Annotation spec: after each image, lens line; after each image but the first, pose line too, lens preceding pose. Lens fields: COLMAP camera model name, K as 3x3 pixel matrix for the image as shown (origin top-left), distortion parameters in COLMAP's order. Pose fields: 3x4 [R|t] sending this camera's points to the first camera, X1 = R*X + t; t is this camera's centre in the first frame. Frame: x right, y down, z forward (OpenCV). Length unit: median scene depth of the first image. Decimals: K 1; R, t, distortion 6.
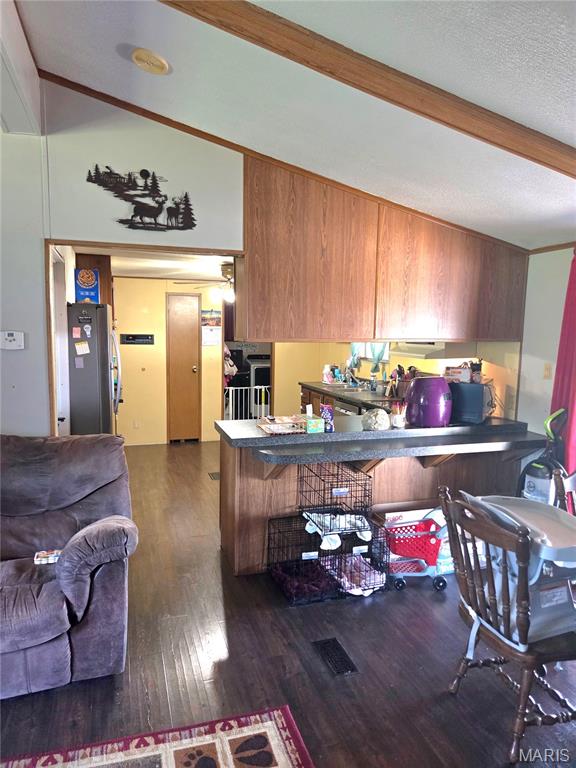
lens RADIAL K [[520.9, 0, 288.0], [0, 520.9, 384.0], [0, 0, 1]] dist [0.012333, 0.000637]
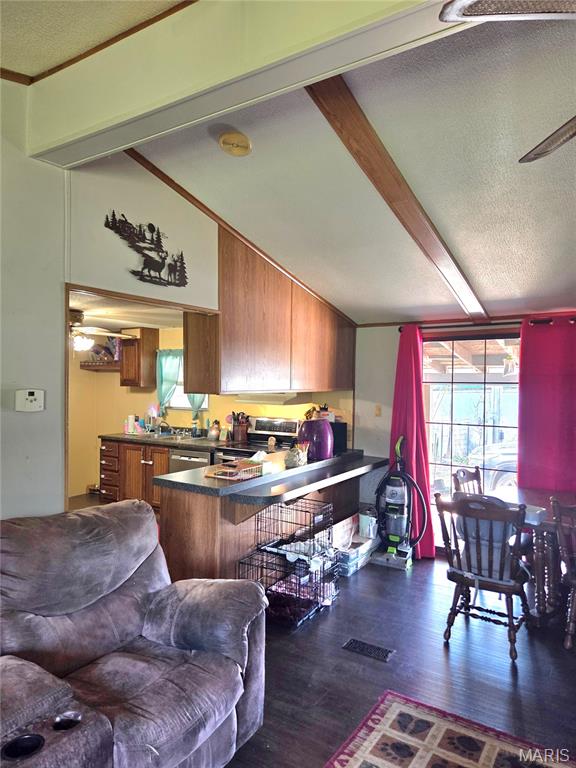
lens RADIAL K [[520.9, 0, 288.0], [0, 520.9, 384.0], [0, 0, 1]] dist [0.012333, 0.000637]
pose [[0.765760, -0.011308, 0.643027, -0.705314], [0.068191, 0.995637, -0.063698, -0.027609], [-0.639501, 0.092626, 0.763190, 0.107623]]
